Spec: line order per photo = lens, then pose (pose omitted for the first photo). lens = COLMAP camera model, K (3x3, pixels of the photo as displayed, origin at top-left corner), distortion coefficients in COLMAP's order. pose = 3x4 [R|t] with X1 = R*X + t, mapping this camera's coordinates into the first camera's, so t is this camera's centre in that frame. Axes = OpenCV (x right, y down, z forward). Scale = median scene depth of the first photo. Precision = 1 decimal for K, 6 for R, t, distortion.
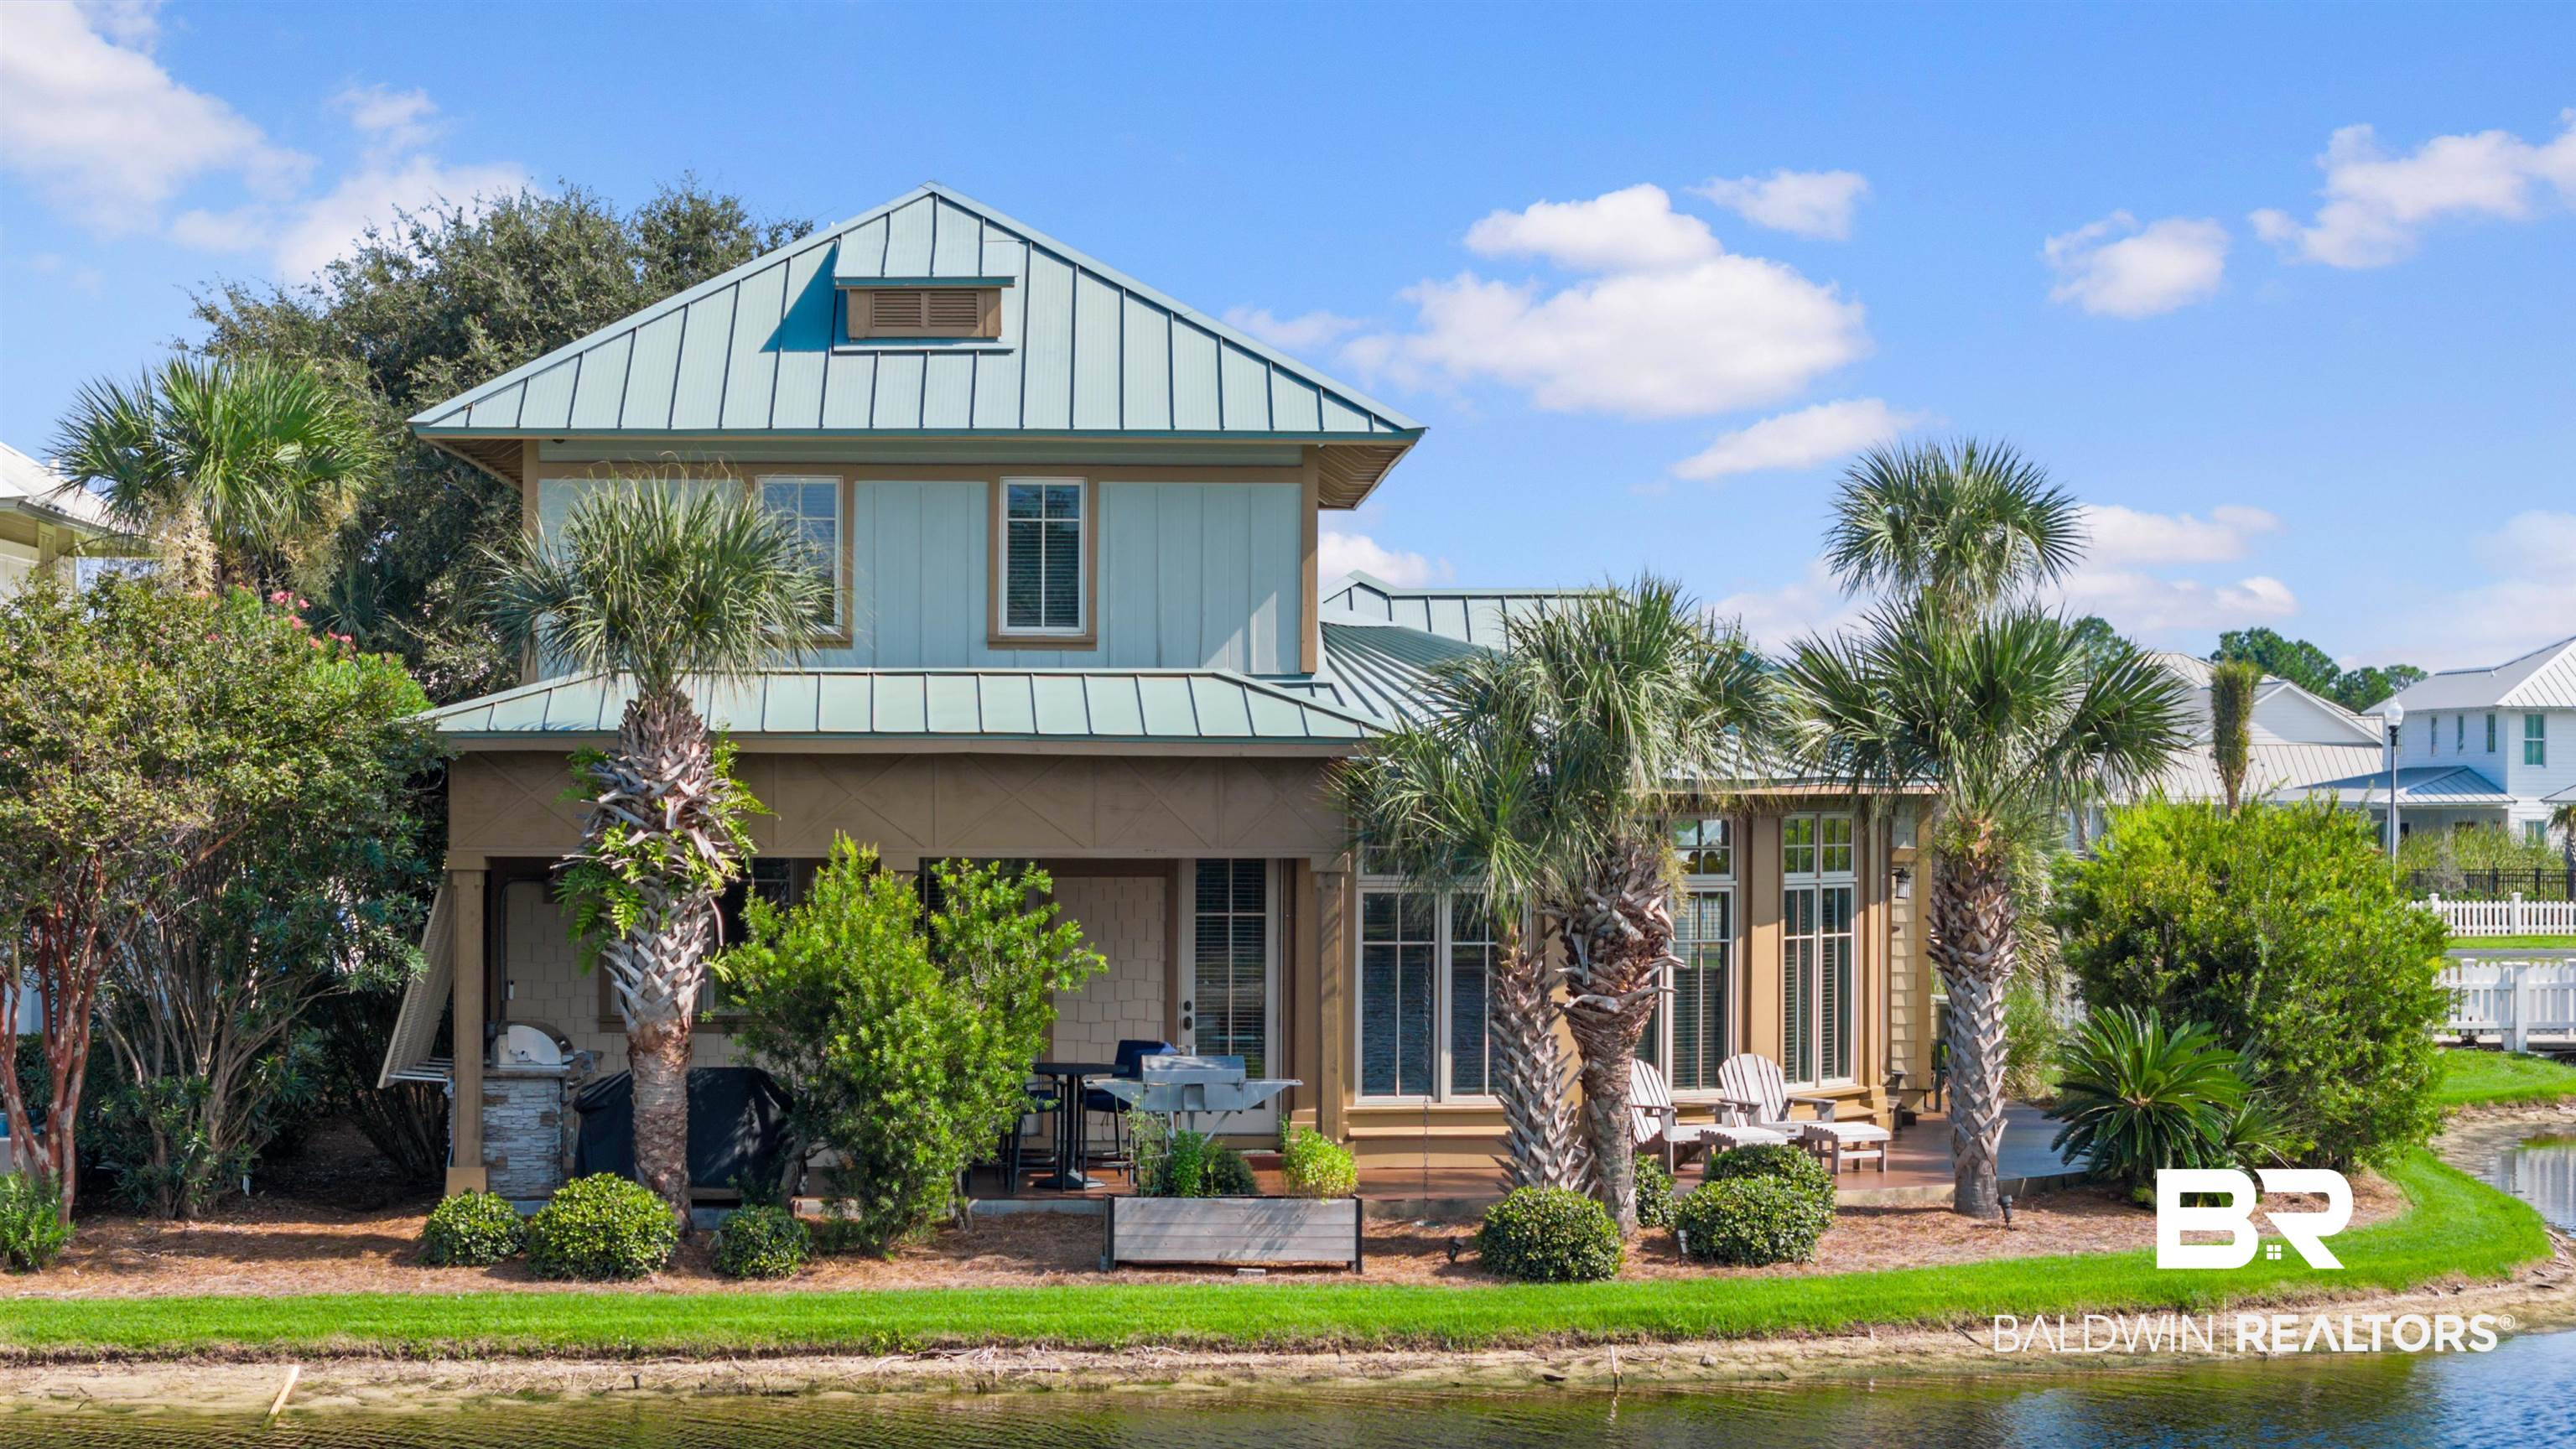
lens RADIAL K [[5228.0, 0, 1391.2], [0, 5228.0, 726.0], [0, 0, 1]] dist [-0.015815, -0.068099]
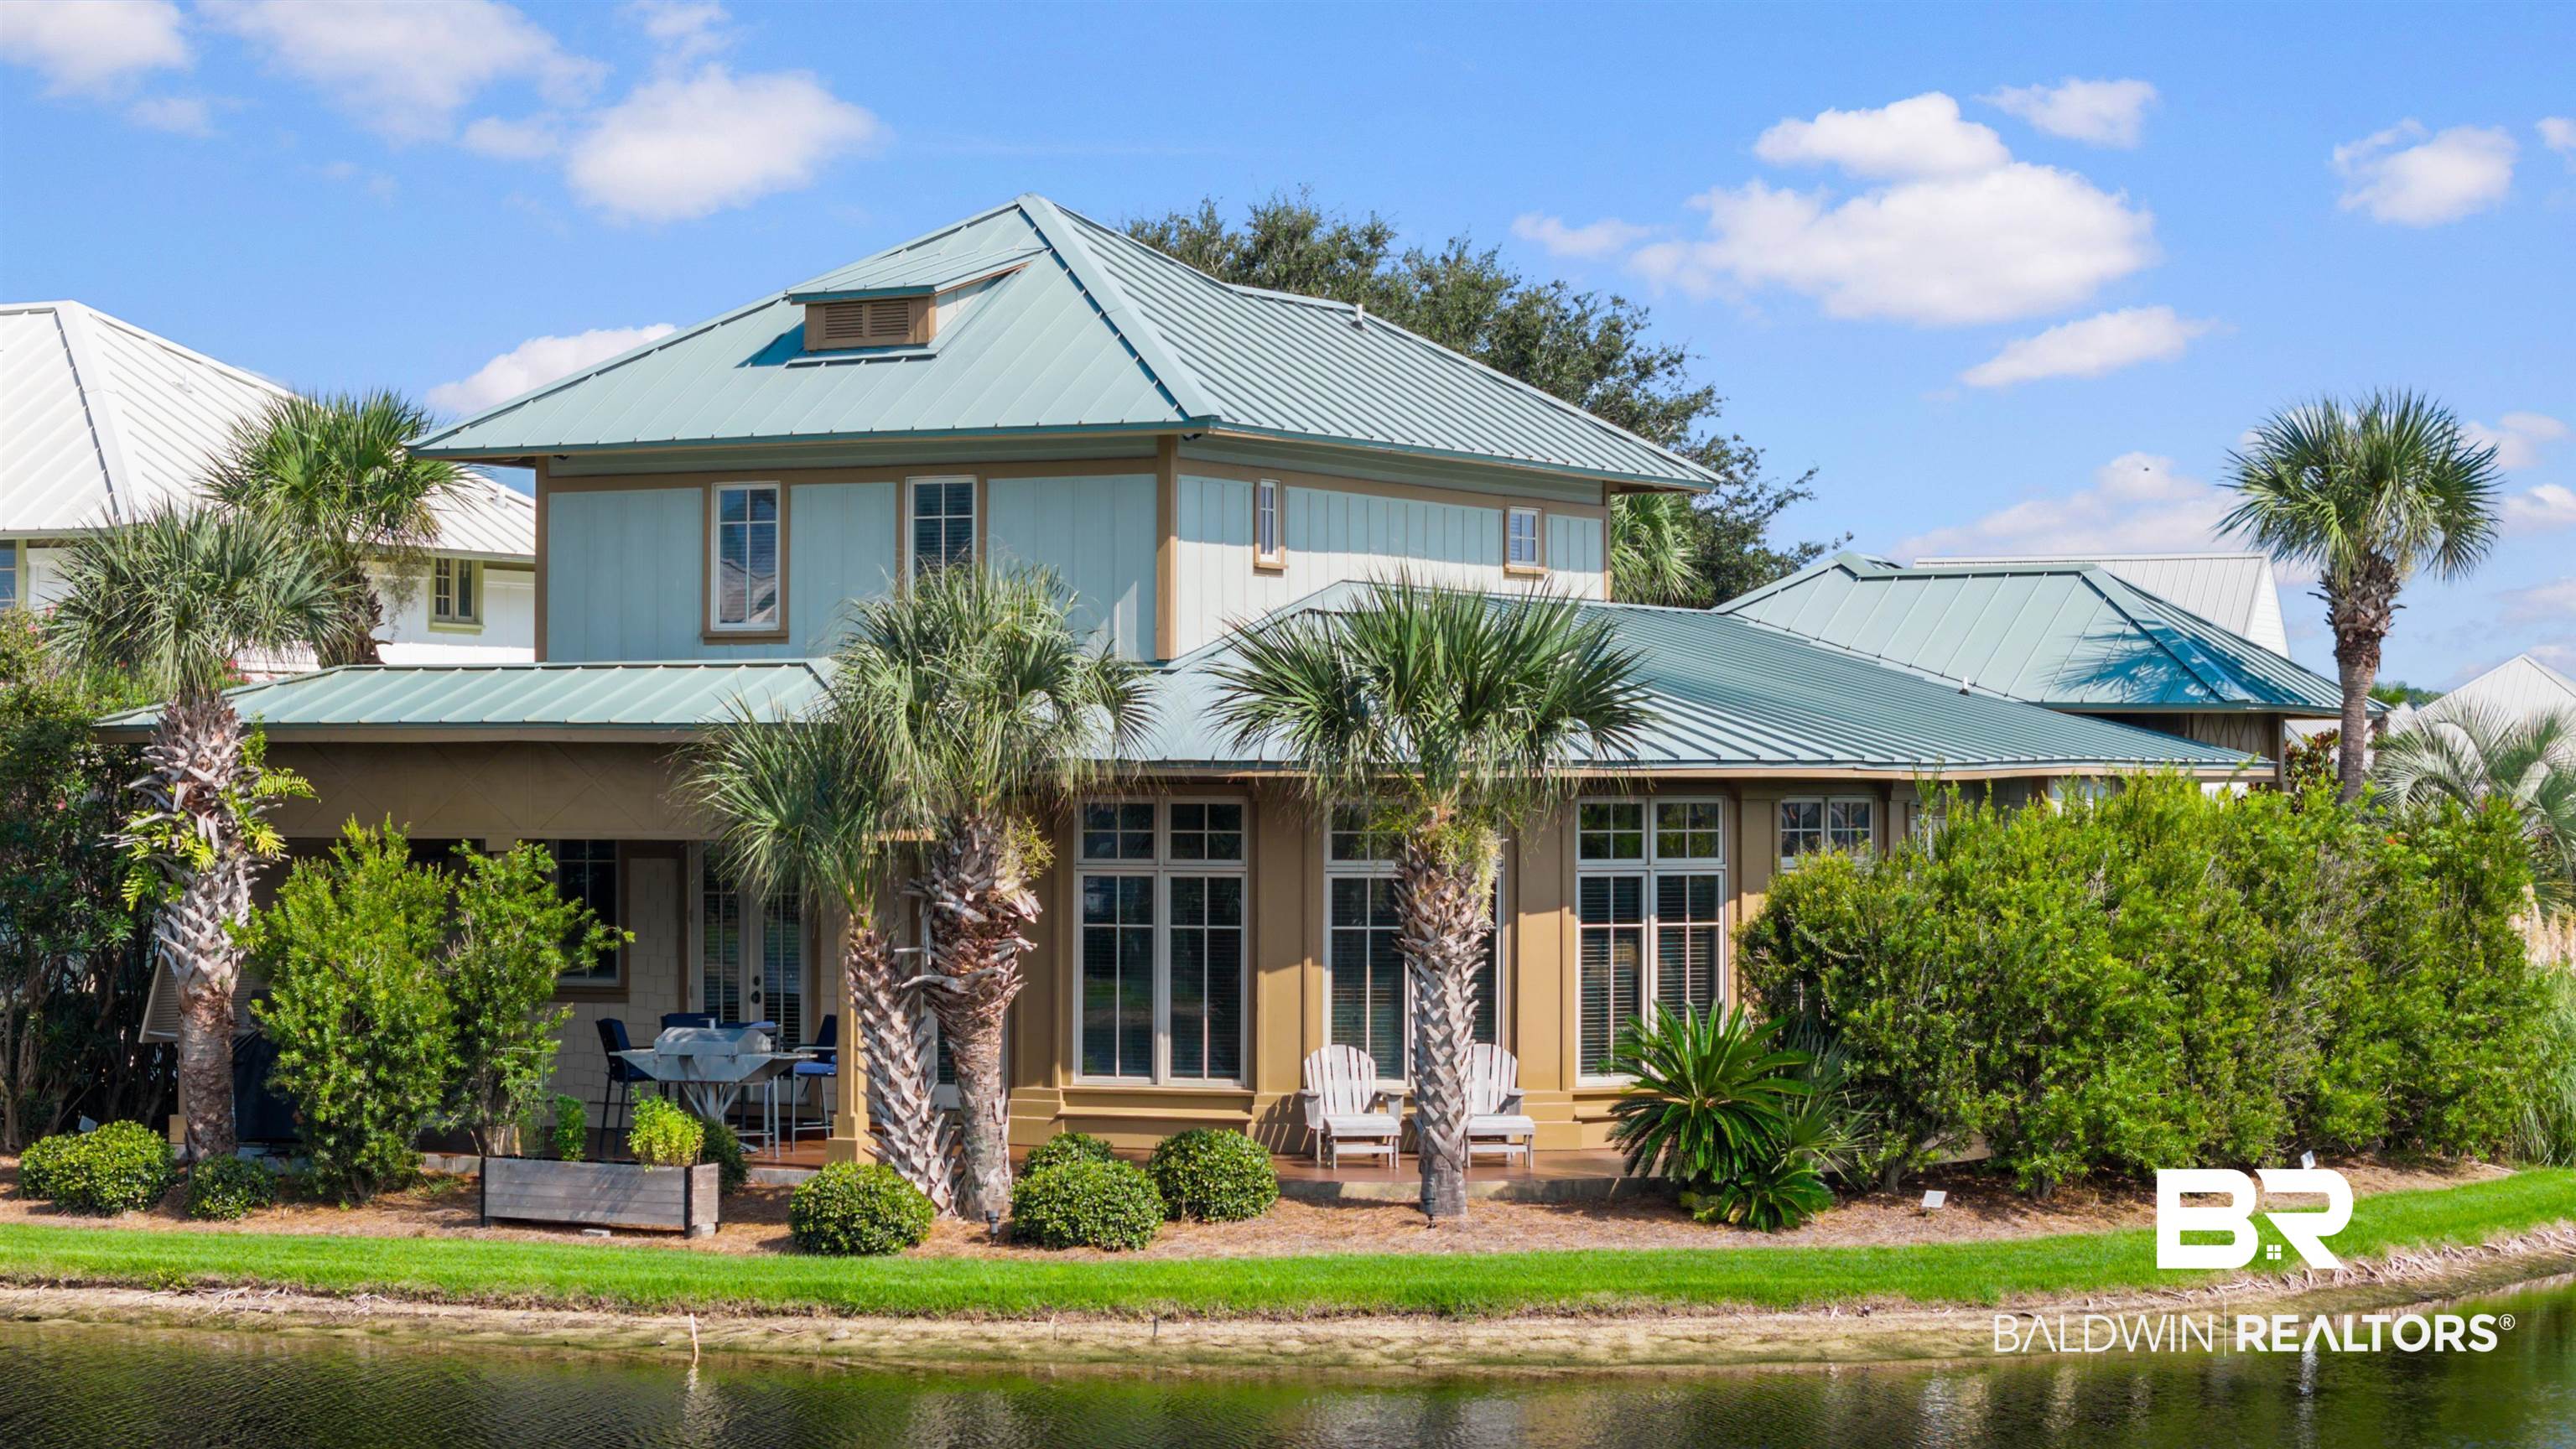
lens RADIAL K [[5228.0, 0, 1391.2], [0, 5228.0, 726.0], [0, 0, 1]] dist [-0.015815, -0.068099]
pose [[0.866076, -0.008348, -0.499842, 0.625134], [0.008753, 0.999961, -0.001533, 0.005401], [0.499835, -0.003047, 0.866115, 0.166616]]
